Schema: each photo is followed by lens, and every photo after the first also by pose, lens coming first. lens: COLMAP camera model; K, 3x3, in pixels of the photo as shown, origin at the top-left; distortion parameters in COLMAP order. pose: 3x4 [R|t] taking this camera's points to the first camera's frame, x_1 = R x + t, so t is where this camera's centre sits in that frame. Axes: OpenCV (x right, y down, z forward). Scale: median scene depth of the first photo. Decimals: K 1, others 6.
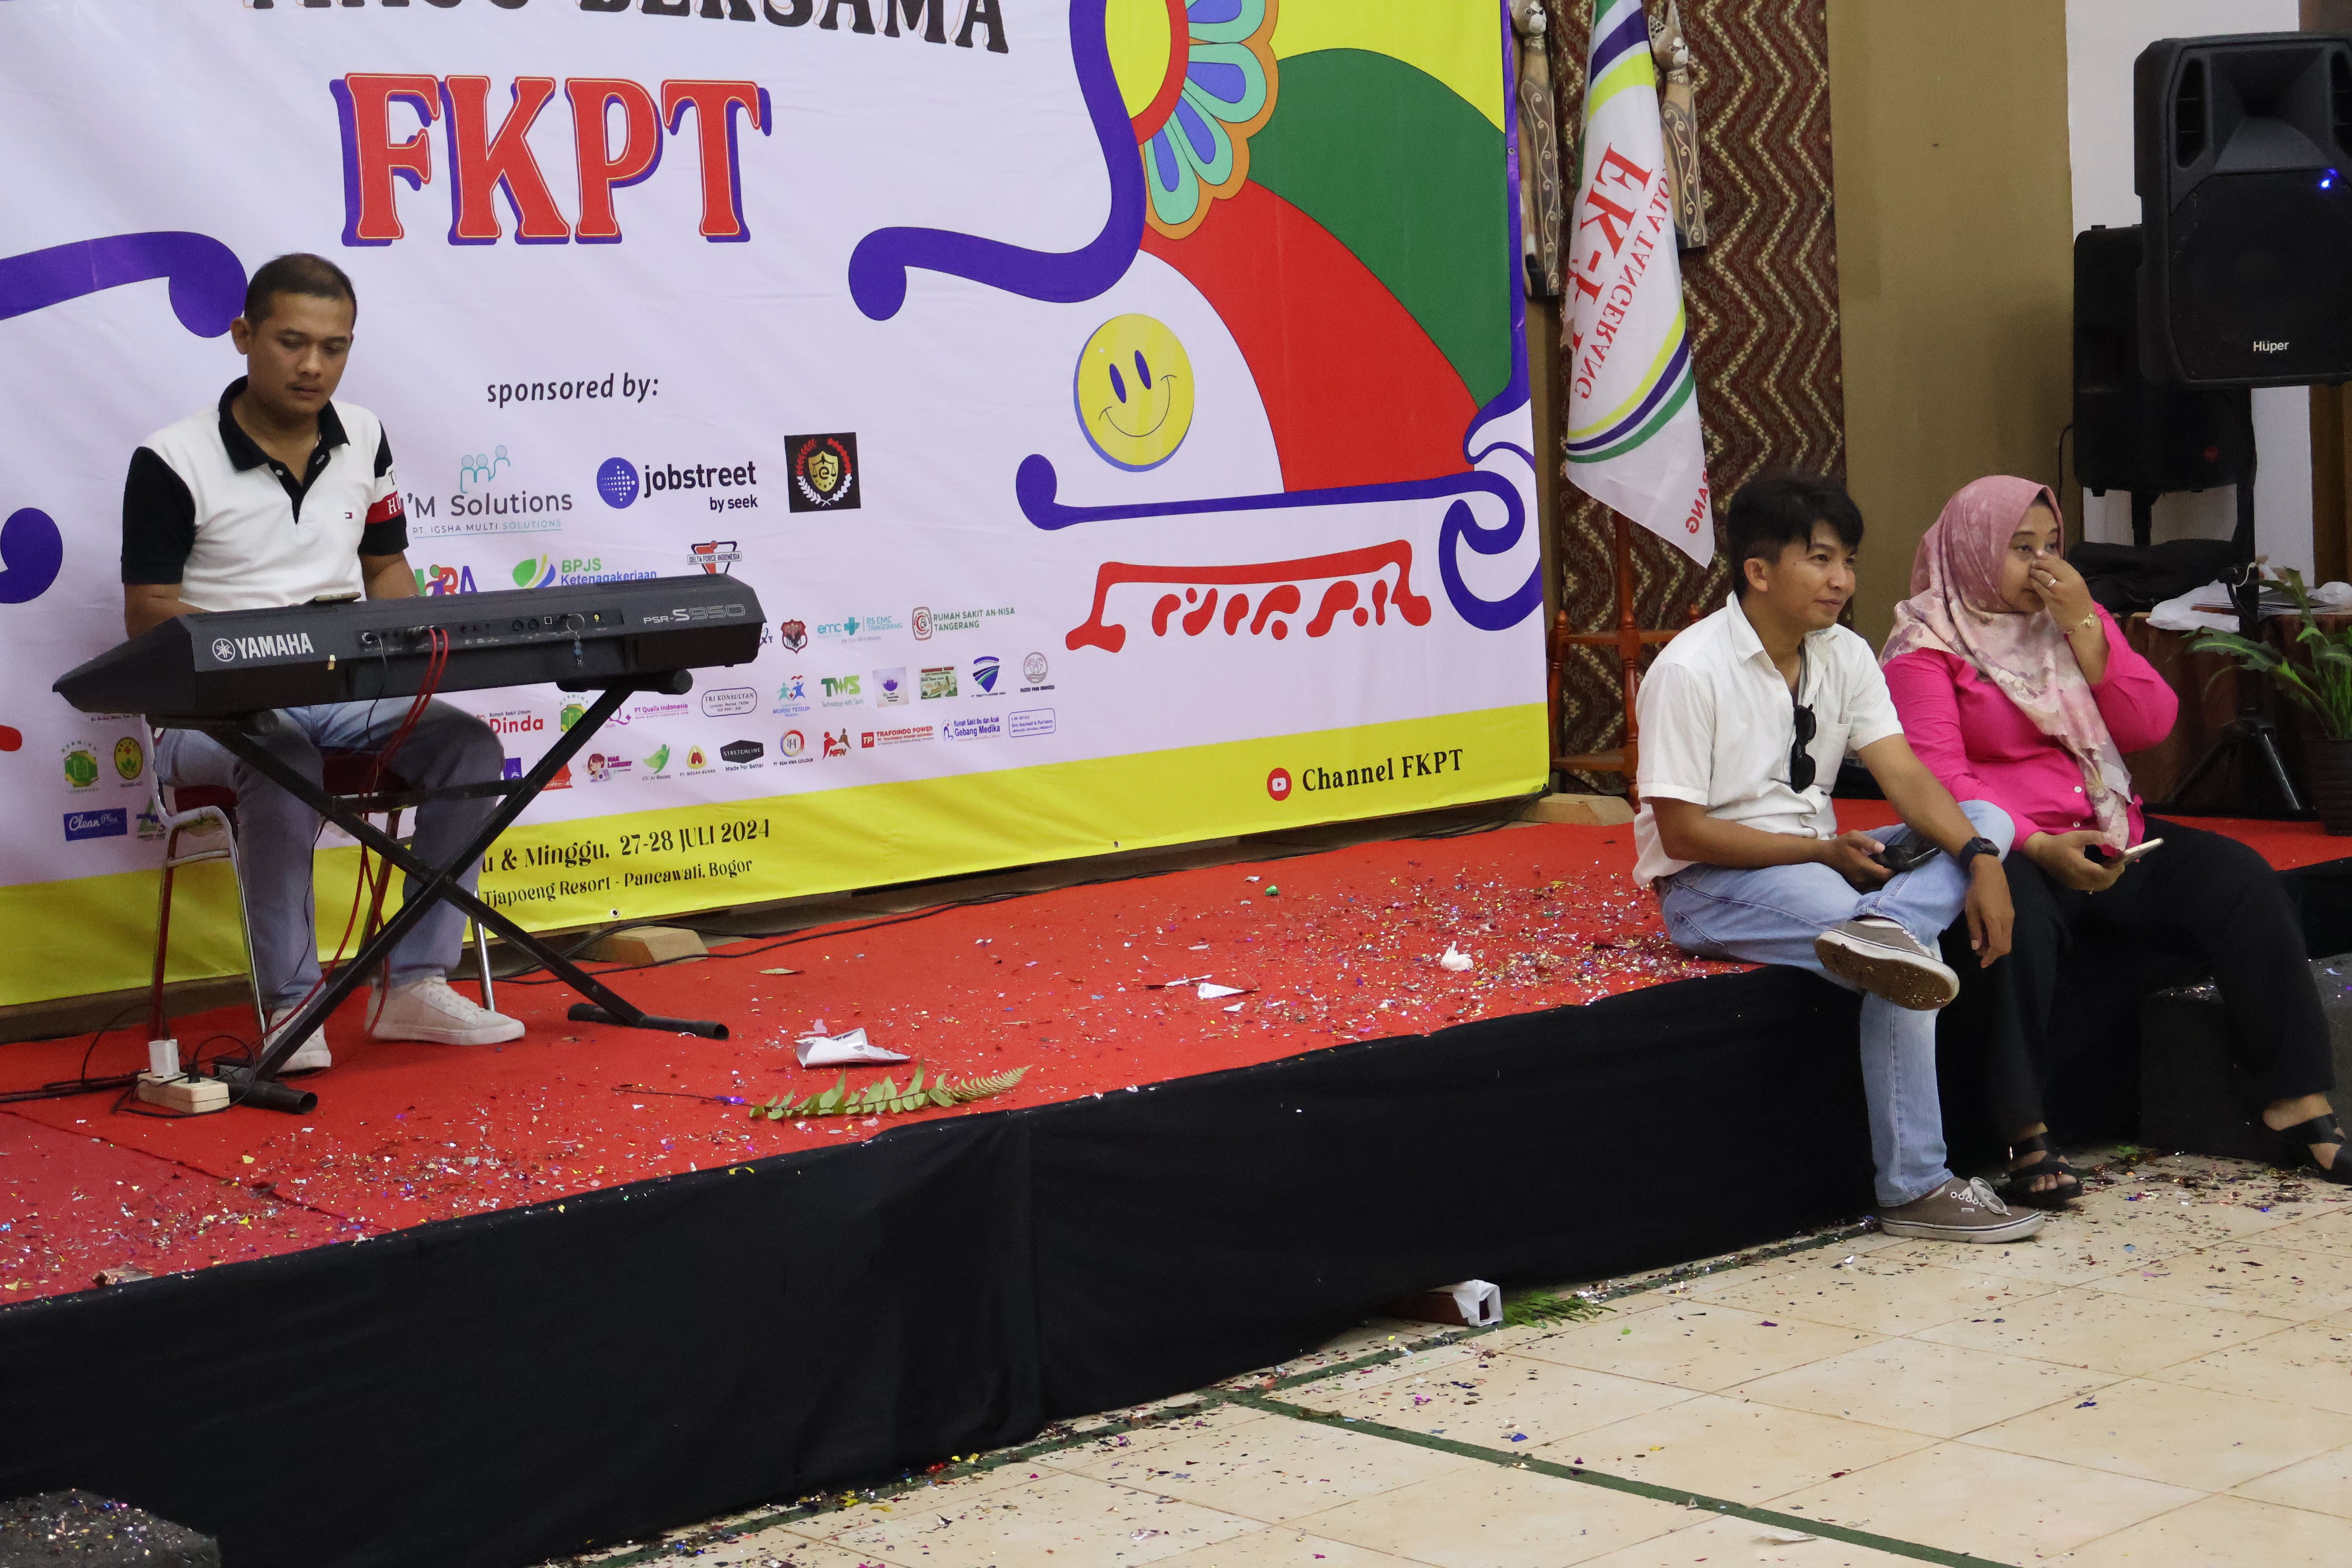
lens RADIAL K [[3934.1, 0, 1178.3], [0, 3934.1, 774.7], [0, 0, 1]] dist [-0.016538, 0.143490]
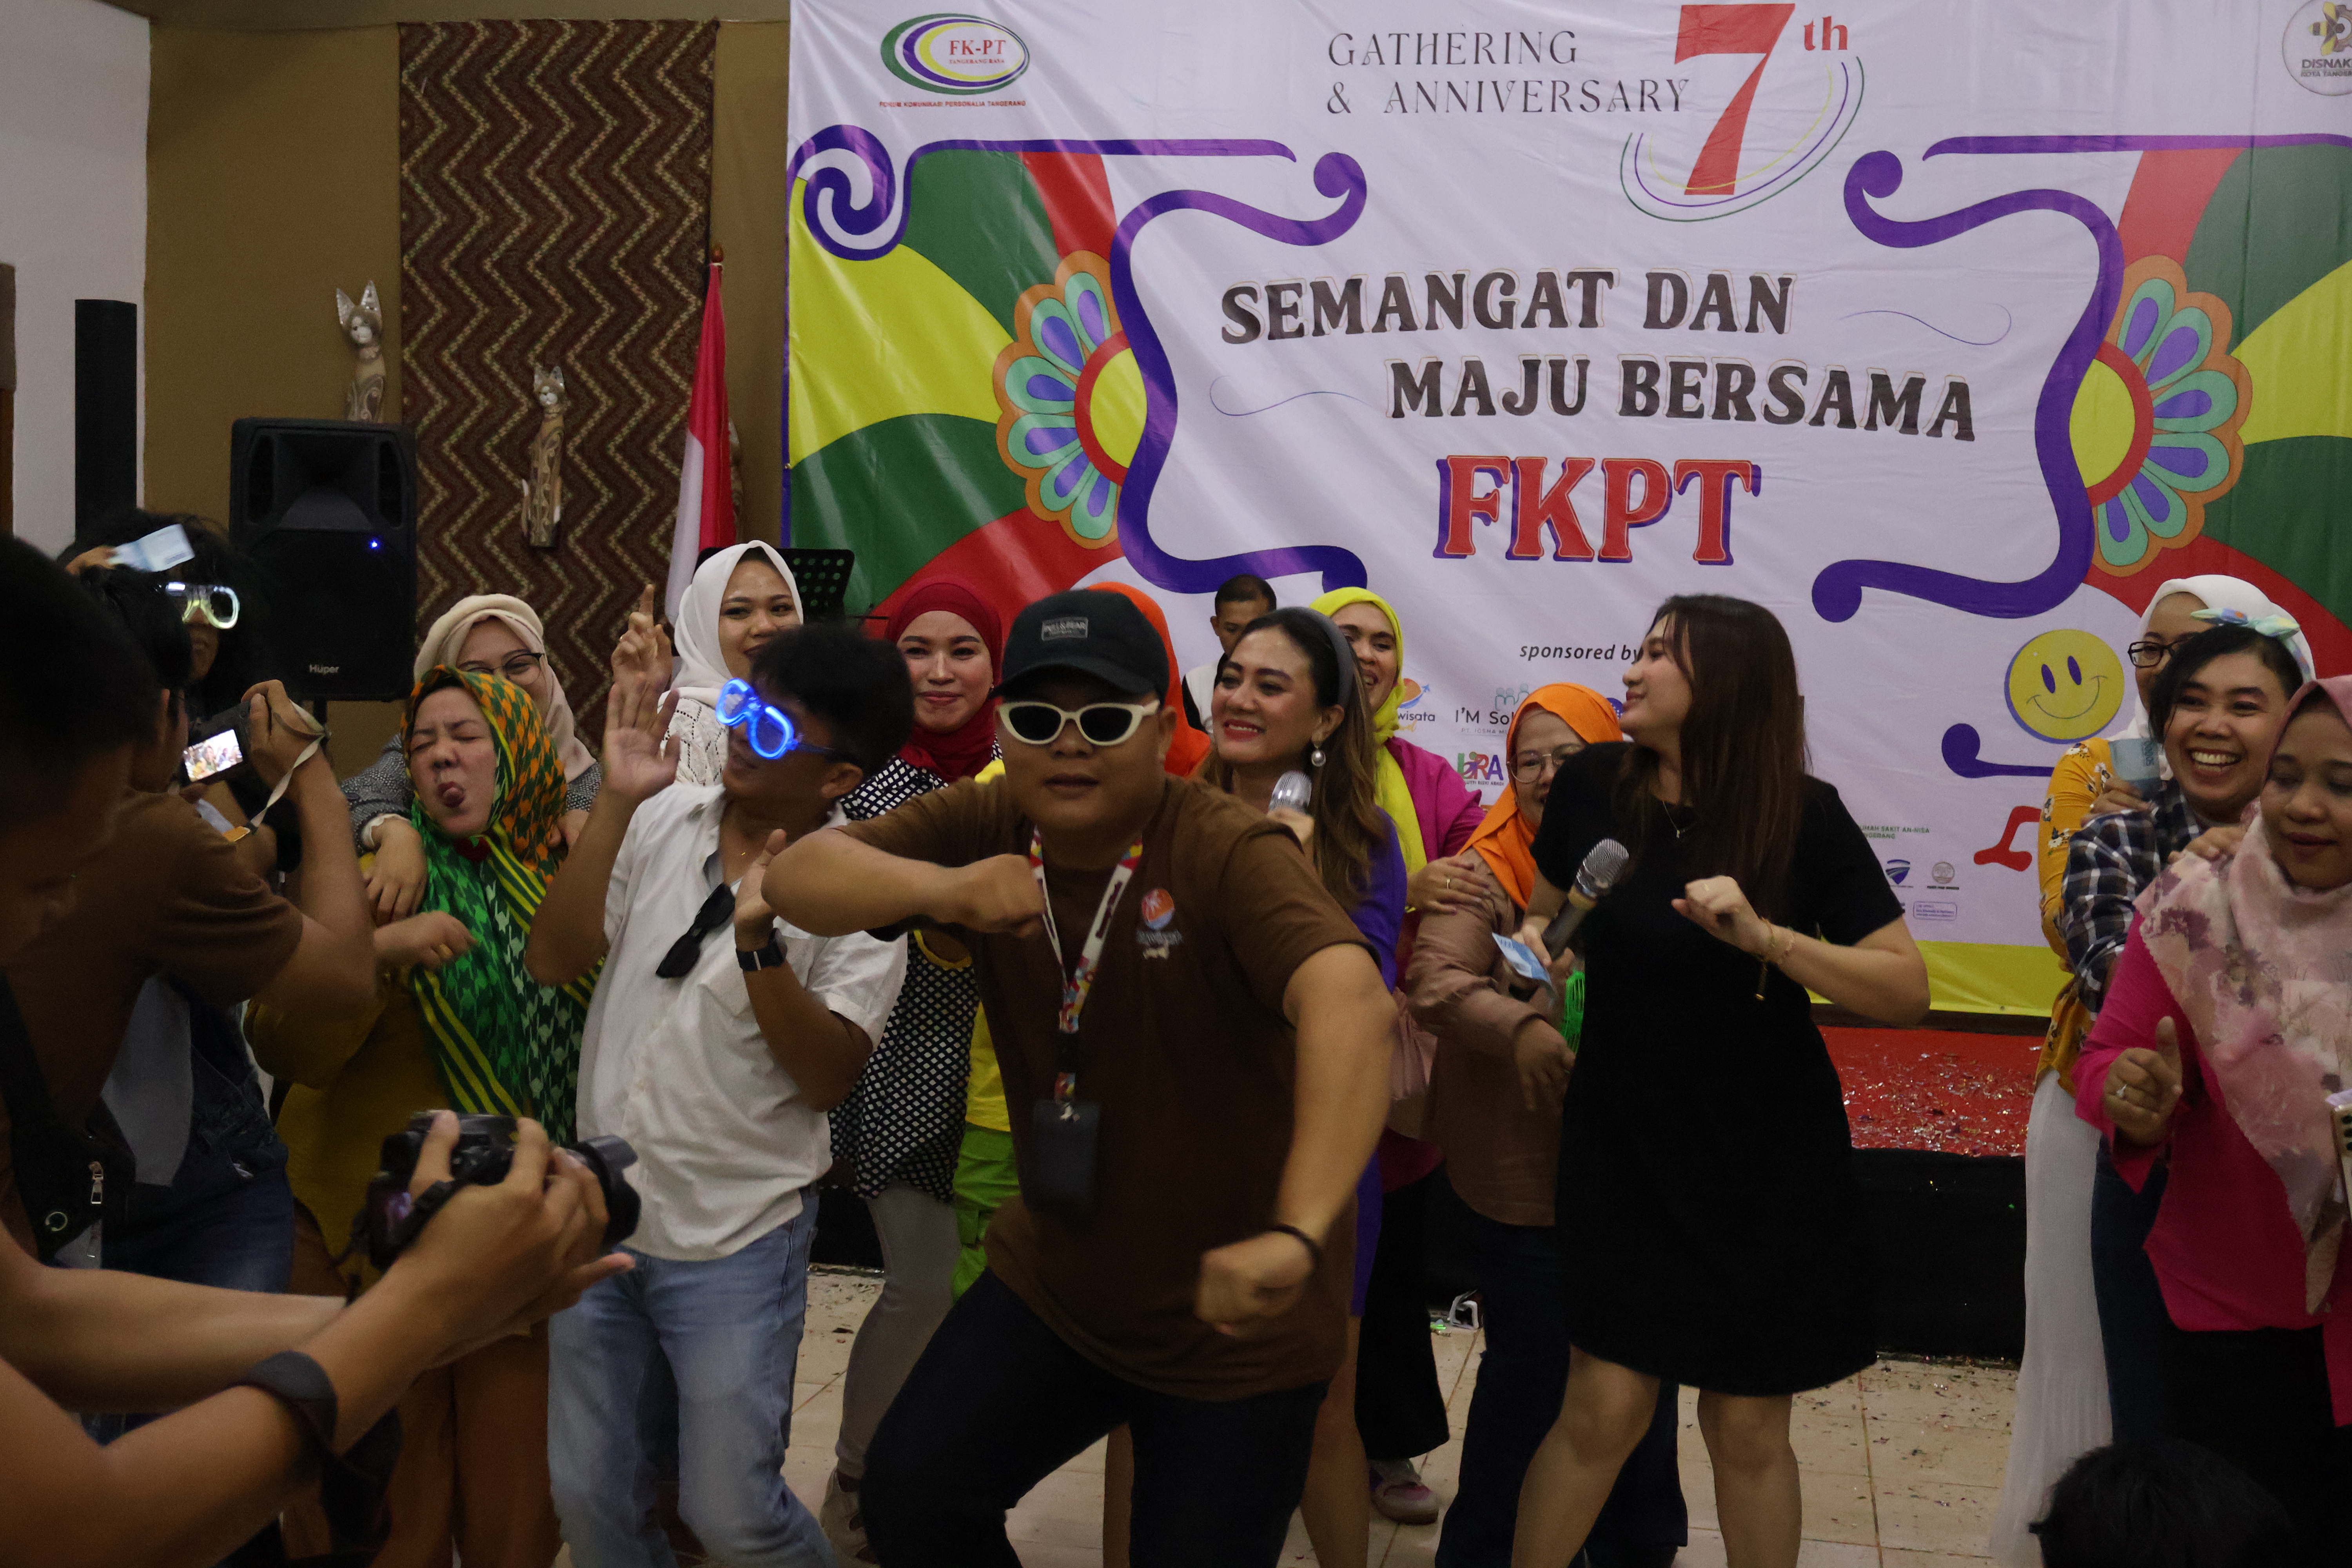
lens RADIAL K [[2878.7, 0, 1176.0], [0, 2878.7, 784.0], [0, 0, 1]] dist [0.005839, -0.005185]
pose [[0.599361, 0.115932, -0.792039, 0.605857], [-0.132794, 0.990147, 0.044440, -0.067265], [0.789387, 0.078543, 0.608850, 0.146560]]
